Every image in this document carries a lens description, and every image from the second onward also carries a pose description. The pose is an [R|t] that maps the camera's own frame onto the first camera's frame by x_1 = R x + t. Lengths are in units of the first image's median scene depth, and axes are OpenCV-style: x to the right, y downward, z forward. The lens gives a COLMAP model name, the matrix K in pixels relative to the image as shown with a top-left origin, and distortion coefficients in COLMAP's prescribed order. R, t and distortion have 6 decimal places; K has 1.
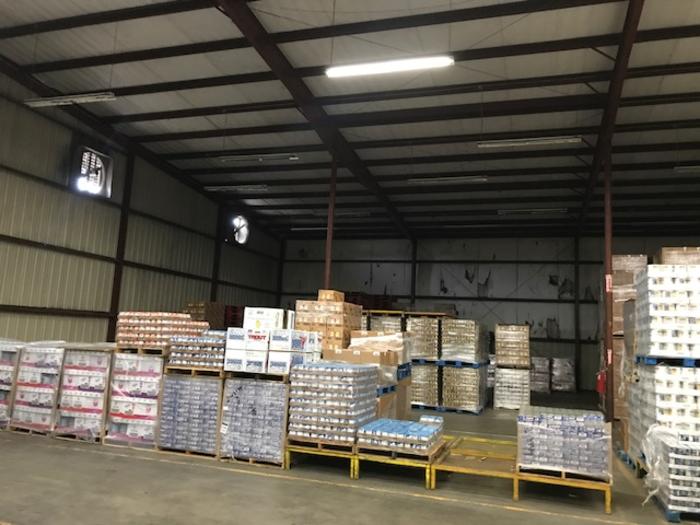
lens RADIAL K [[513.9, 0, 351.0], [0, 513.9, 258.3], [0, 0, 1]] dist [-0.047647, 0.003458]
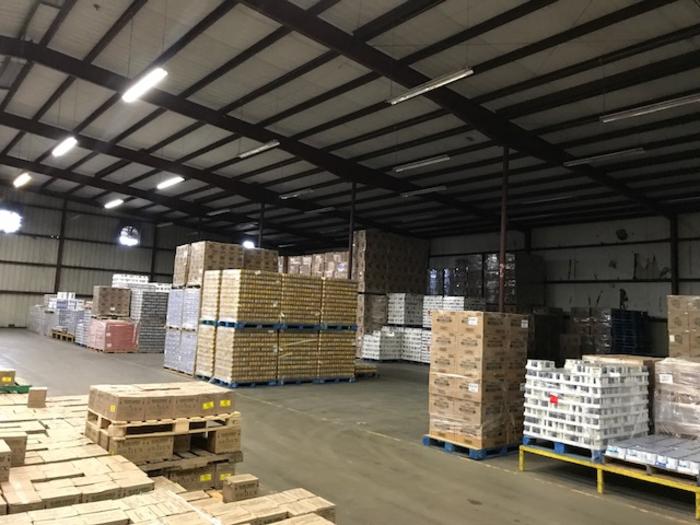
lens RADIAL K [[572.4, 0, 360.3], [0, 572.4, 252.5], [0, 0, 1]] dist [0.026877, -0.026789]
pose [[0.839627, -0.064179, -0.539358, 0.565770], [0.065808, 0.997700, -0.016273, 0.002783], [0.539162, -0.021831, 0.841919, -0.182750]]
